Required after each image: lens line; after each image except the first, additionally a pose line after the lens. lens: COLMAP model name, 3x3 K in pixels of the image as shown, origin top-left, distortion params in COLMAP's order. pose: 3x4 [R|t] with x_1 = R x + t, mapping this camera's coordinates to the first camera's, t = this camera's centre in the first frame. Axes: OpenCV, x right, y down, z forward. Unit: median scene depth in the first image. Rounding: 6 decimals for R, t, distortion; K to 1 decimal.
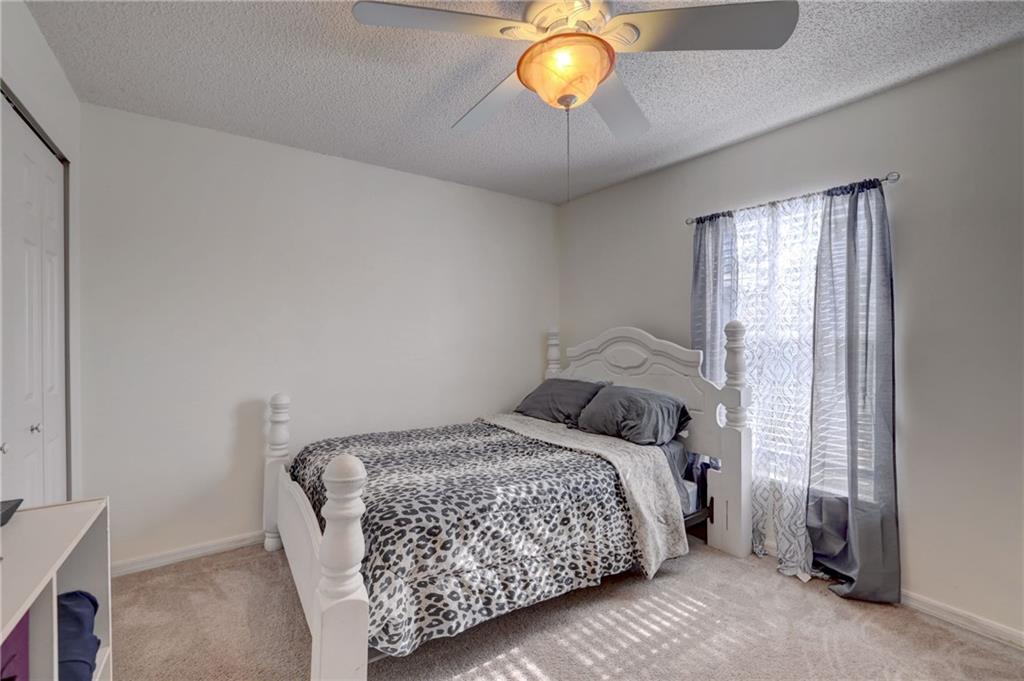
lens RADIAL K [[442.0, 0, 511.3], [0, 442.0, 342.5], [0, 0, 1]] dist [-0.015295, 0.001049]
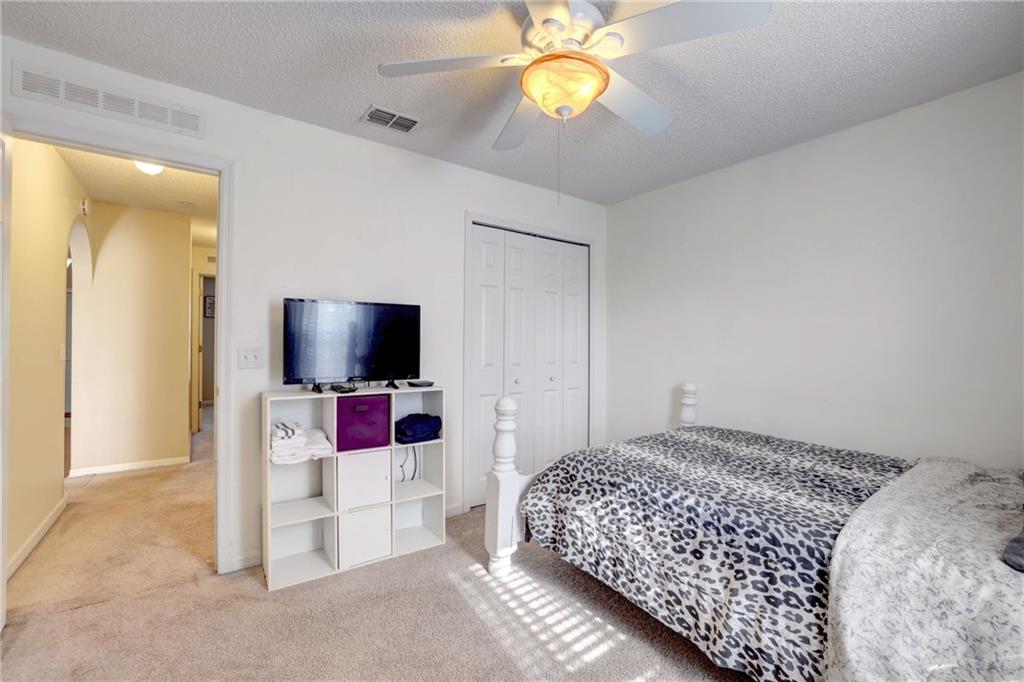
lens RADIAL K [[442.0, 0, 514.1], [0, 442.0, 342.8], [0, 0, 1]] dist [-0.015295, 0.001049]
pose [[0.018548, -0.007537, -0.999800, 0.952511], [-0.019344, 0.999782, -0.007895, 0.036742], [0.999641, 0.019487, 0.018398, 0.671547]]
